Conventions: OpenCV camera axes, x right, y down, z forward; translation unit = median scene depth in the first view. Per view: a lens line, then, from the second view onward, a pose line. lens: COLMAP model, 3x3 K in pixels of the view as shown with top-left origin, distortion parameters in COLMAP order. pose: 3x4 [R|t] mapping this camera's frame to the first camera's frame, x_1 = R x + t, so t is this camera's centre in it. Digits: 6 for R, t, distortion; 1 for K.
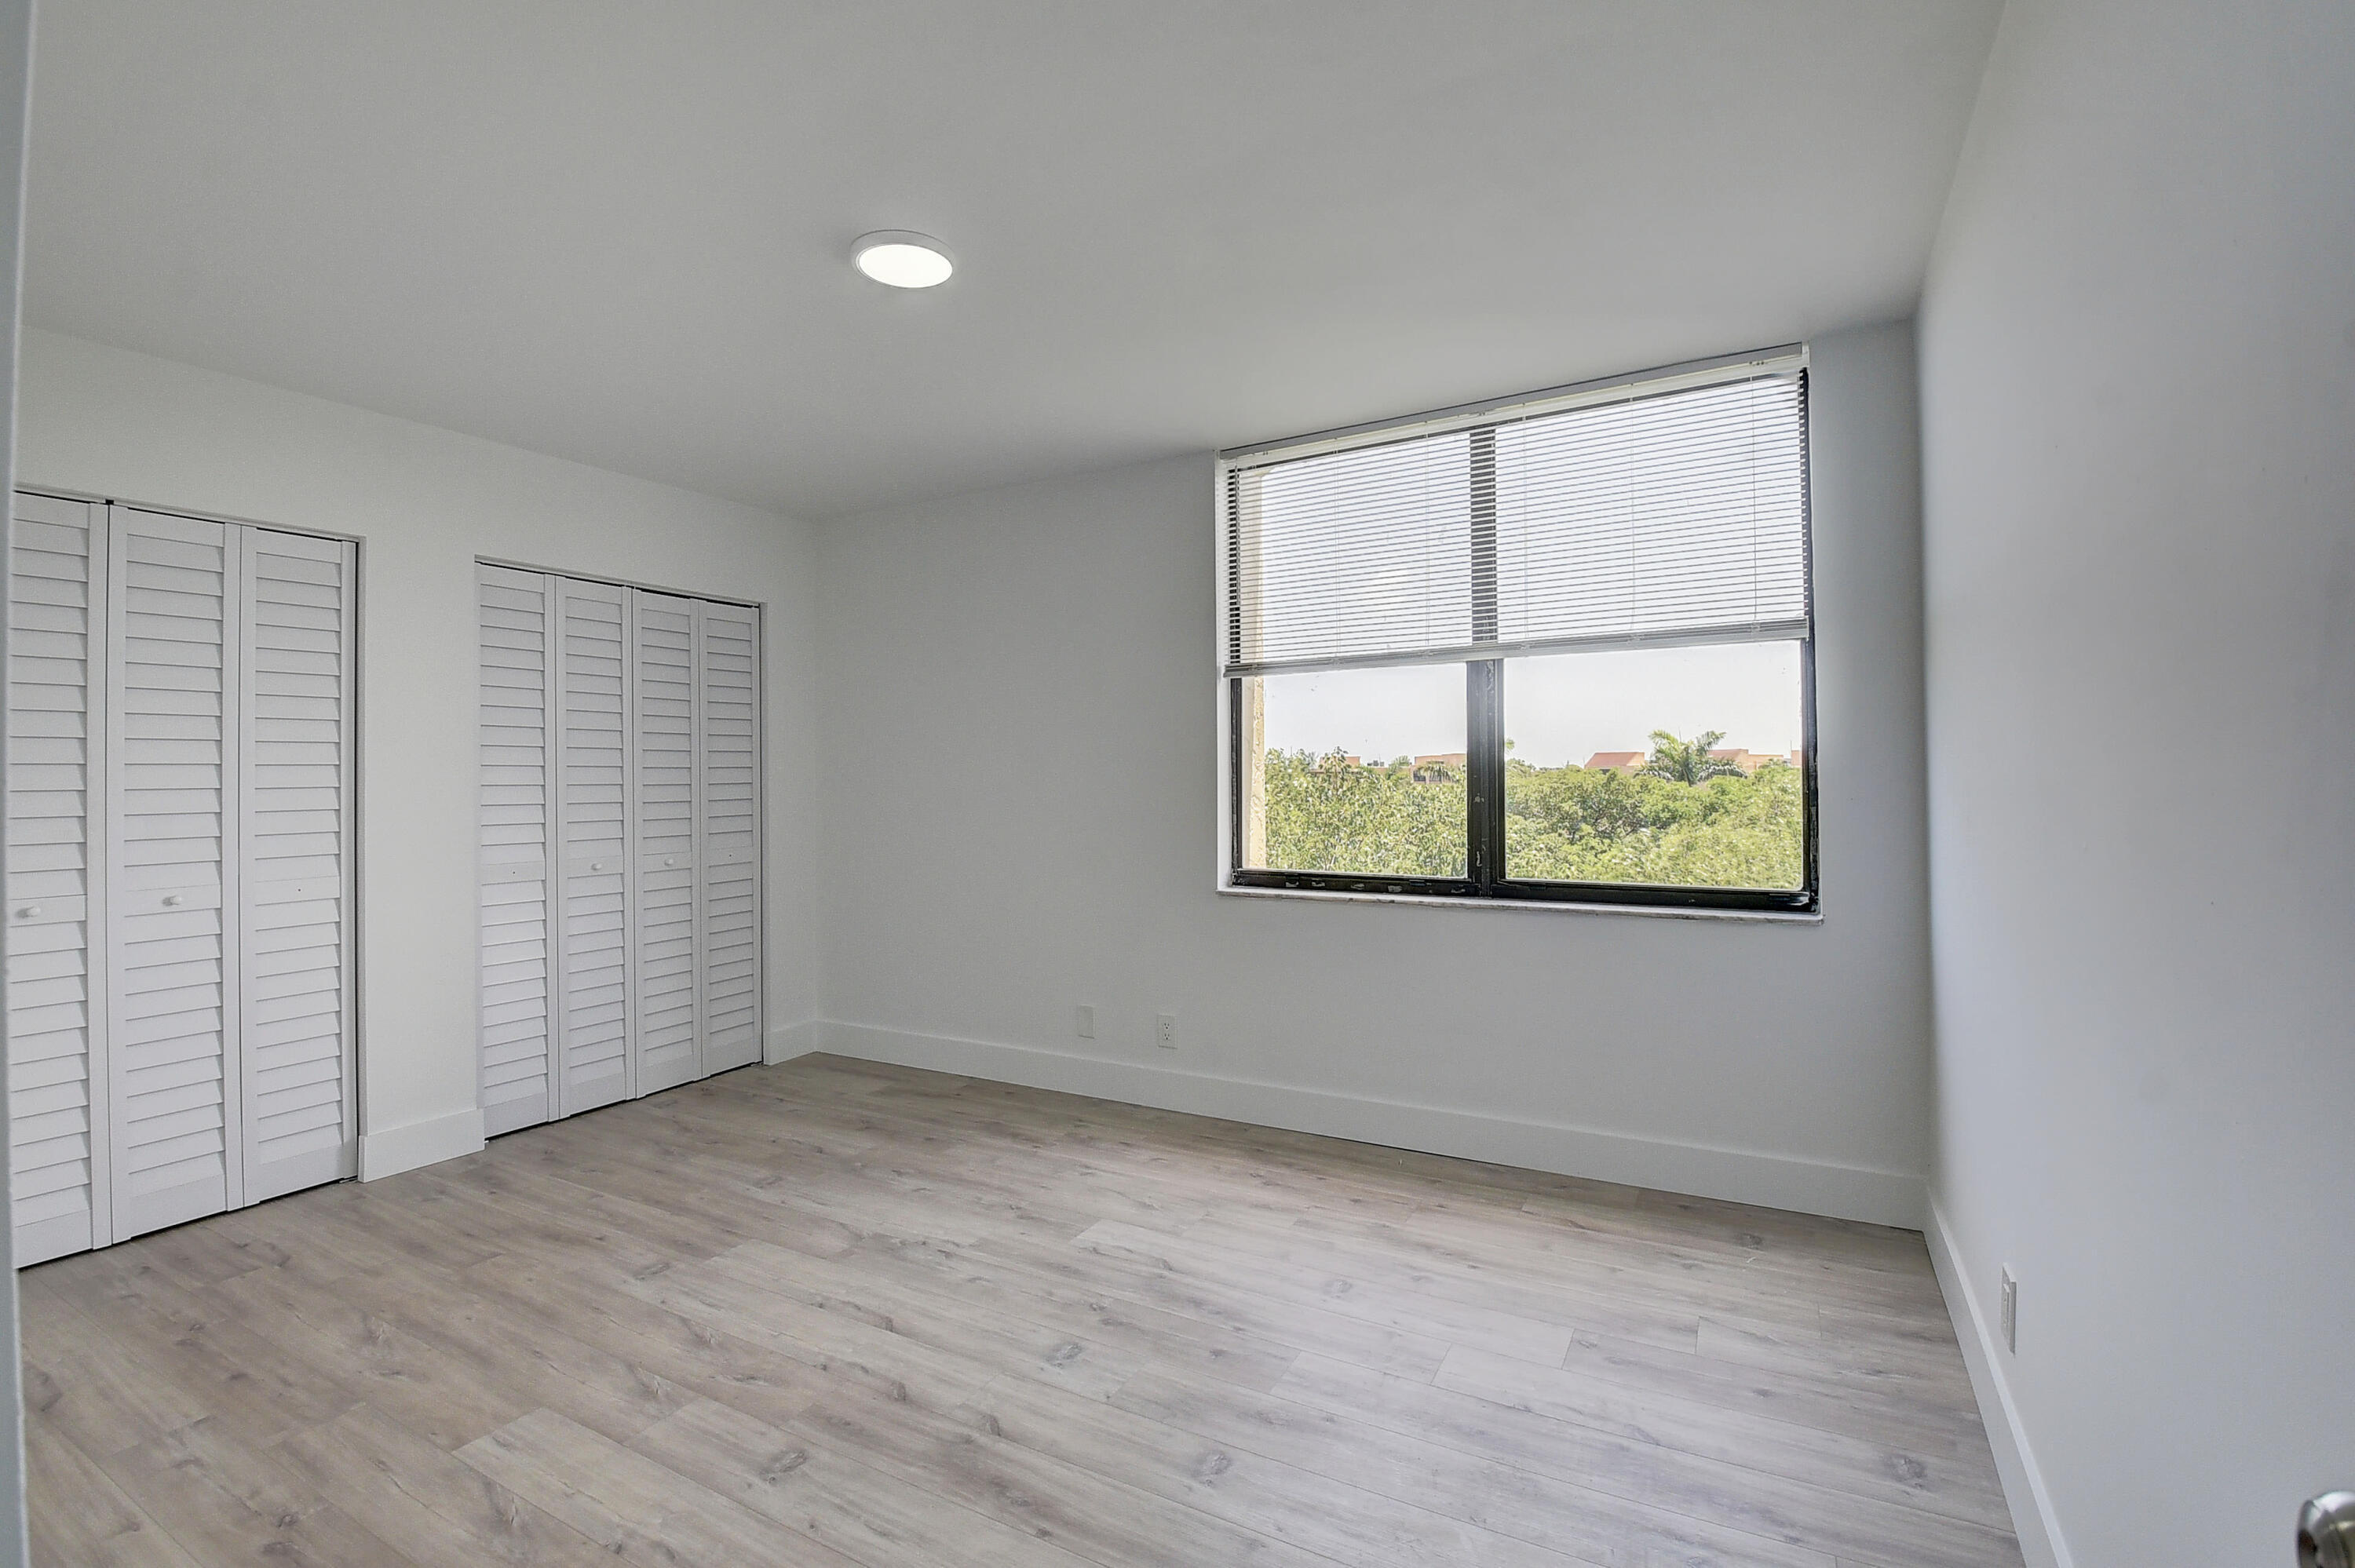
lens RADIAL K [[1037.5, 0, 1172.4], [0, 1037.5, 757.0], [0, 0, 1]] dist [0.011032, -0.023557]
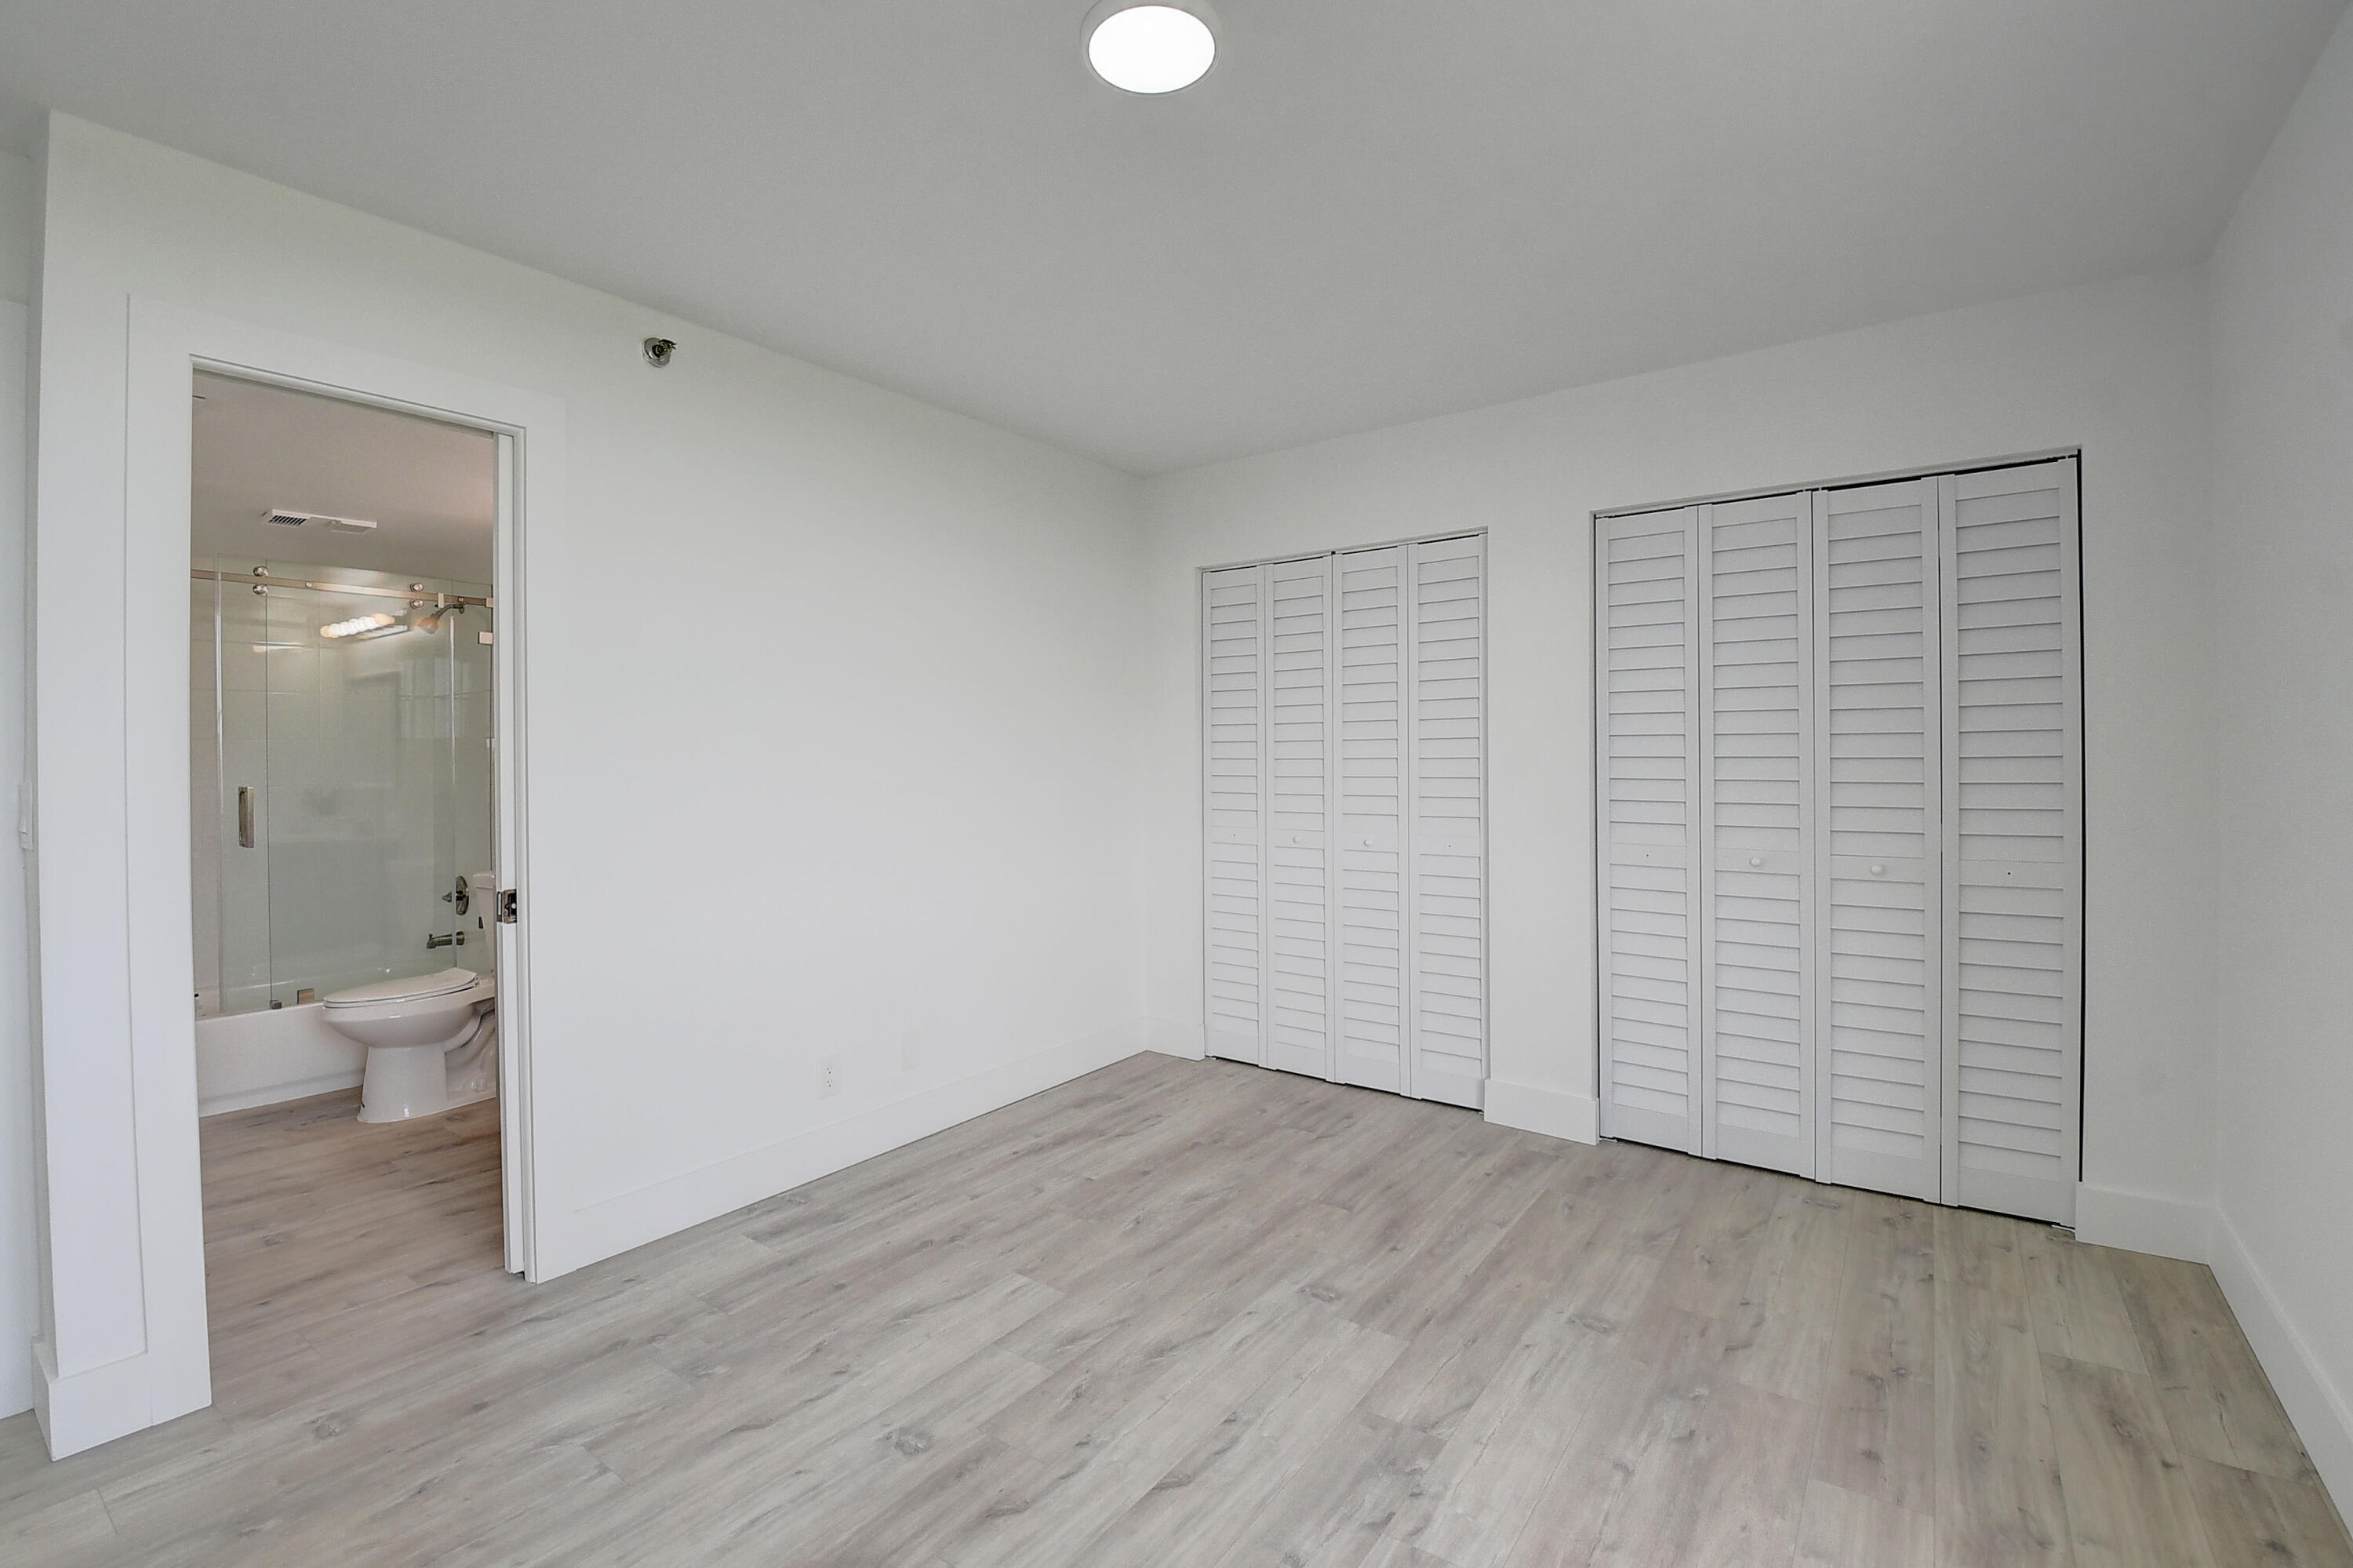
lens RADIAL K [[1036.8, 0, 1171.4], [0, 1036.8, 757.0], [0, 0, 1]] dist [0.011032, -0.023557]
pose [[-0.112446, 0.012850, -0.993575, 0.389722], [0.025019, 0.999636, 0.010096, 0.008416], [0.993343, -0.023723, -0.112726, 0.911973]]
